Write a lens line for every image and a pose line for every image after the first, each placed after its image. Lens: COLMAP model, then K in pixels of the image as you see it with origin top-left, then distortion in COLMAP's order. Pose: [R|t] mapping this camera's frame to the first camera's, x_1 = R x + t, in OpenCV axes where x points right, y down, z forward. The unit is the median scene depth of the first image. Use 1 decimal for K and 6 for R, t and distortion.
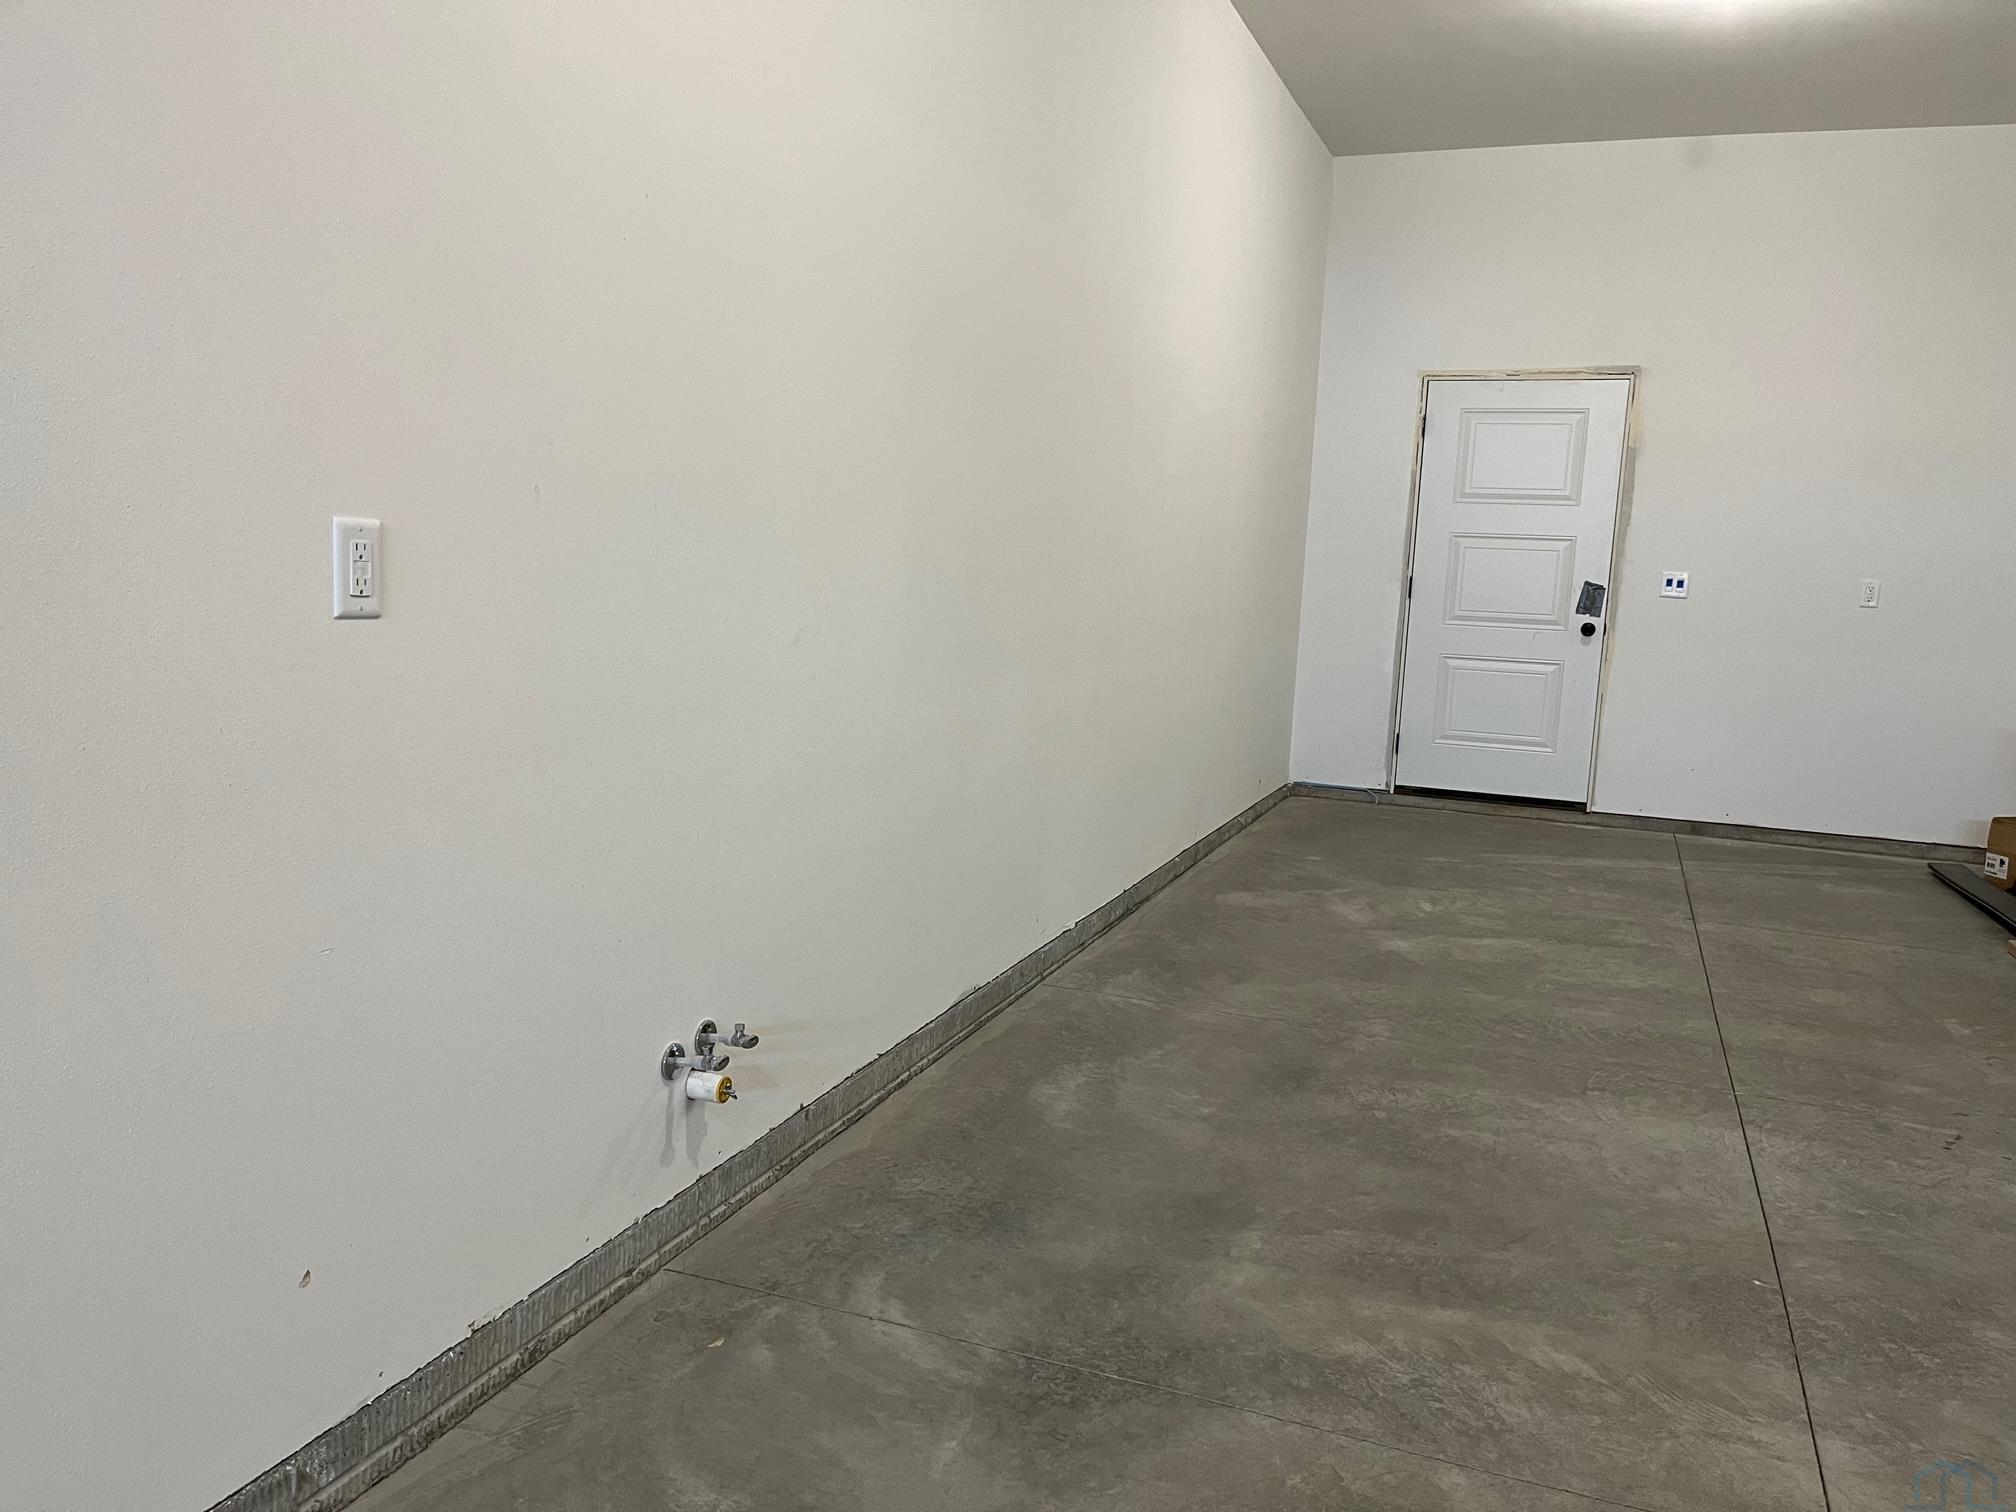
lens RADIAL K [[1522.9, 0, 1012.7], [0, 1522.9, 754.8], [0, 0, 1]] dist [0.034154, -0.002471]
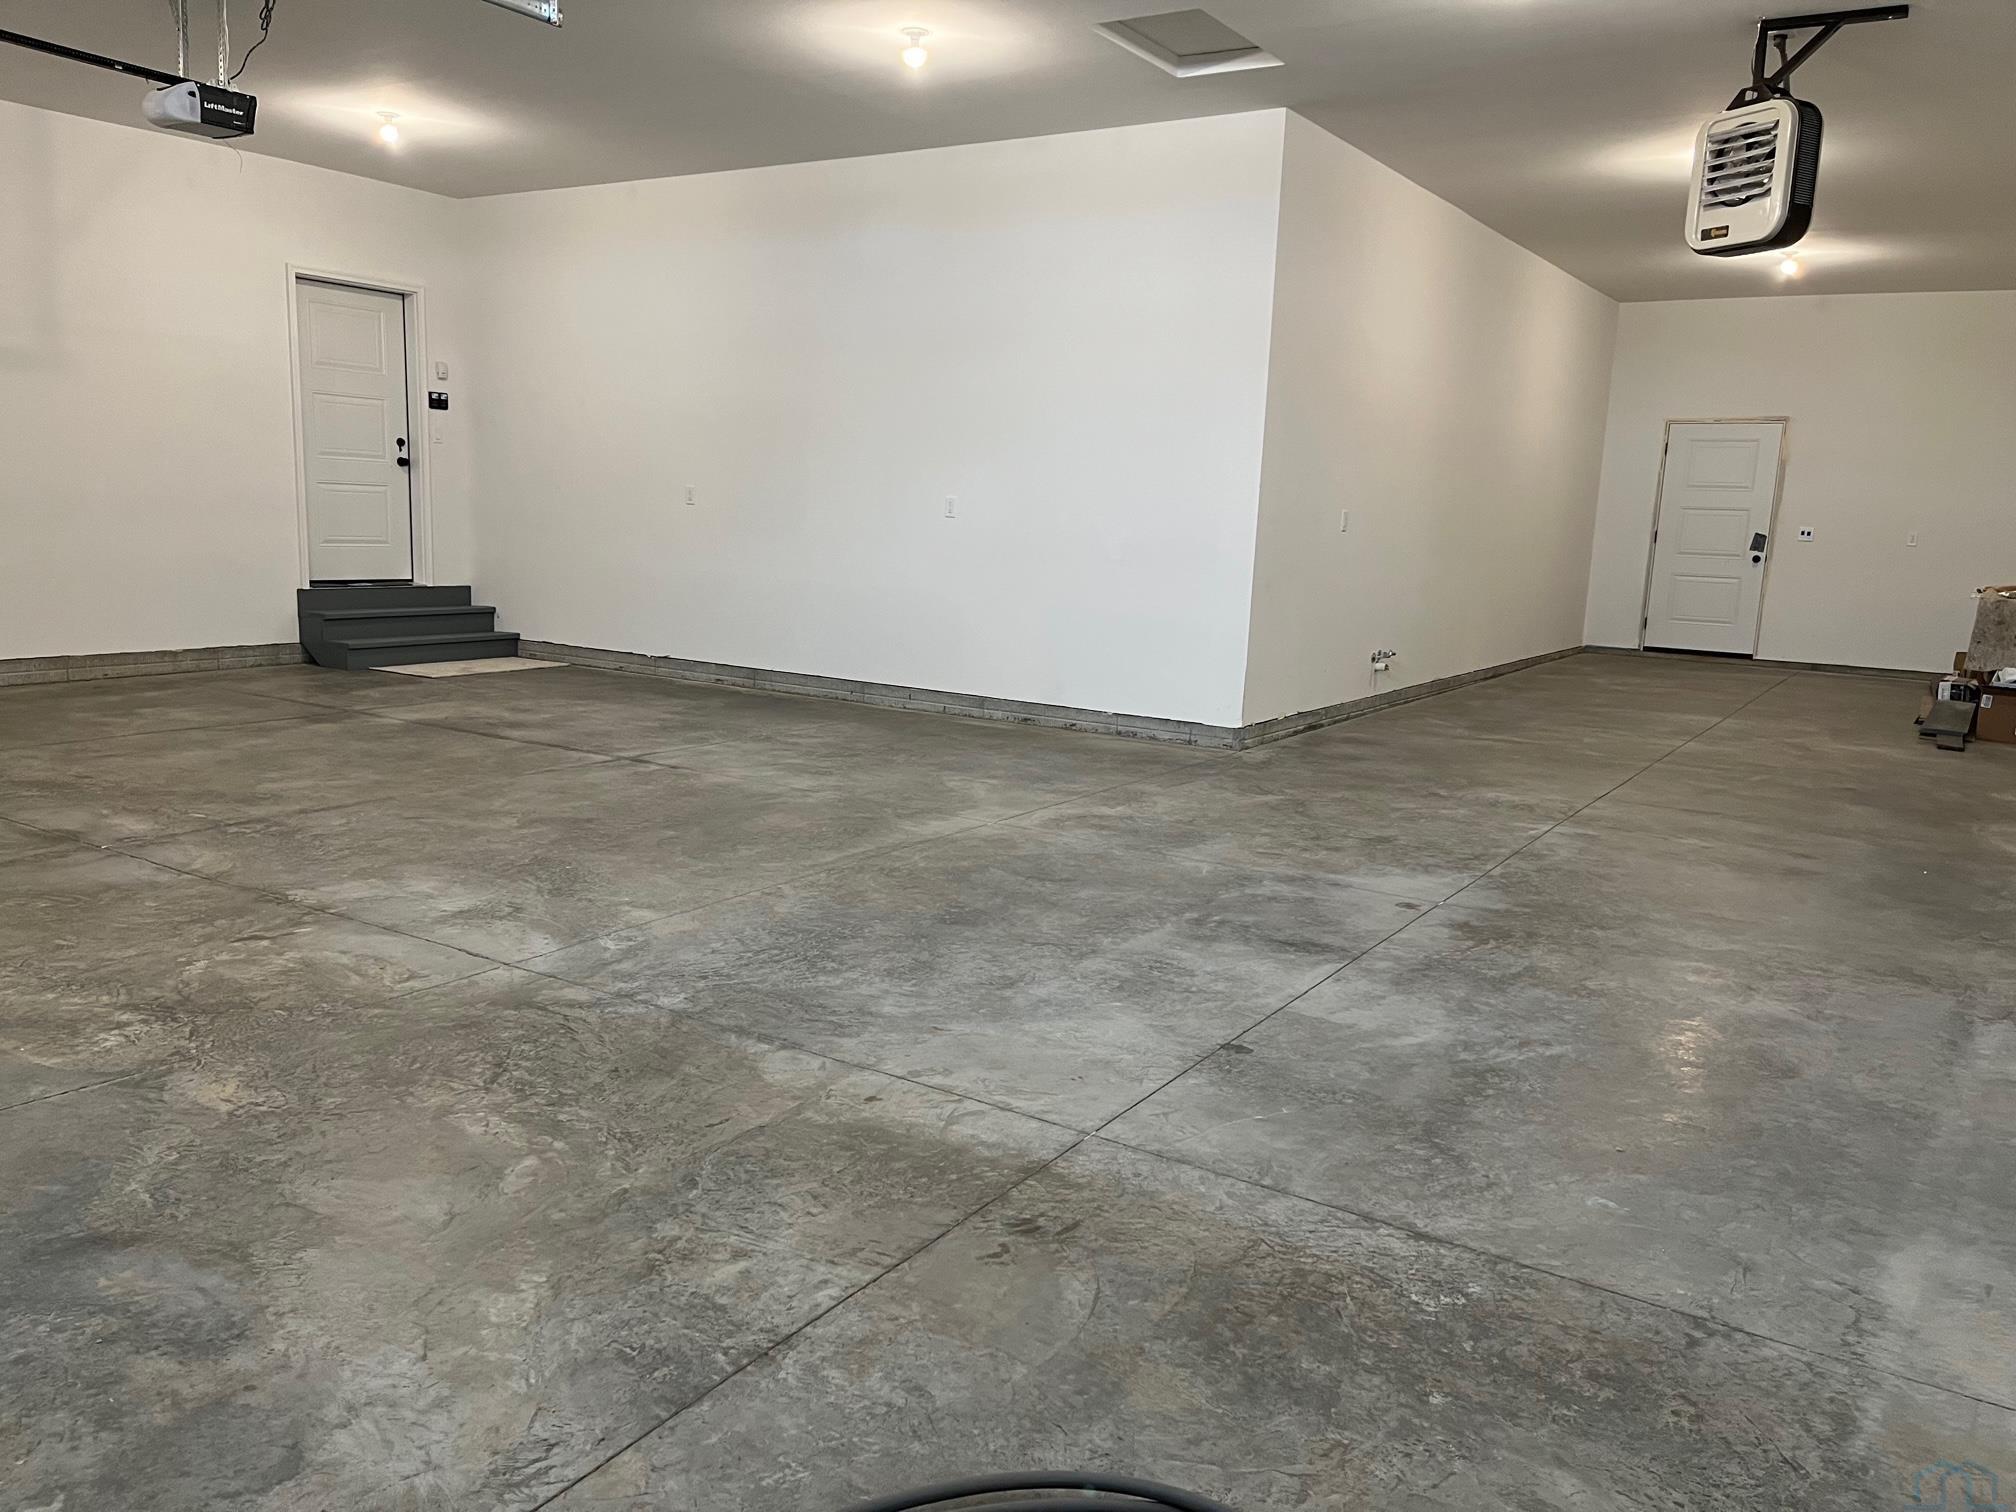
lens RADIAL K [[1522.9, 0, 998.9], [0, 1522.9, 764.7], [0, 0, 1]] dist [0.034154, -0.002471]
pose [[0.975646, 0.026091, -0.217793, -0.104426], [-0.020383, 0.999388, 0.028413, 0.131475], [0.218401, -0.023281, 0.975581, -1.009346]]
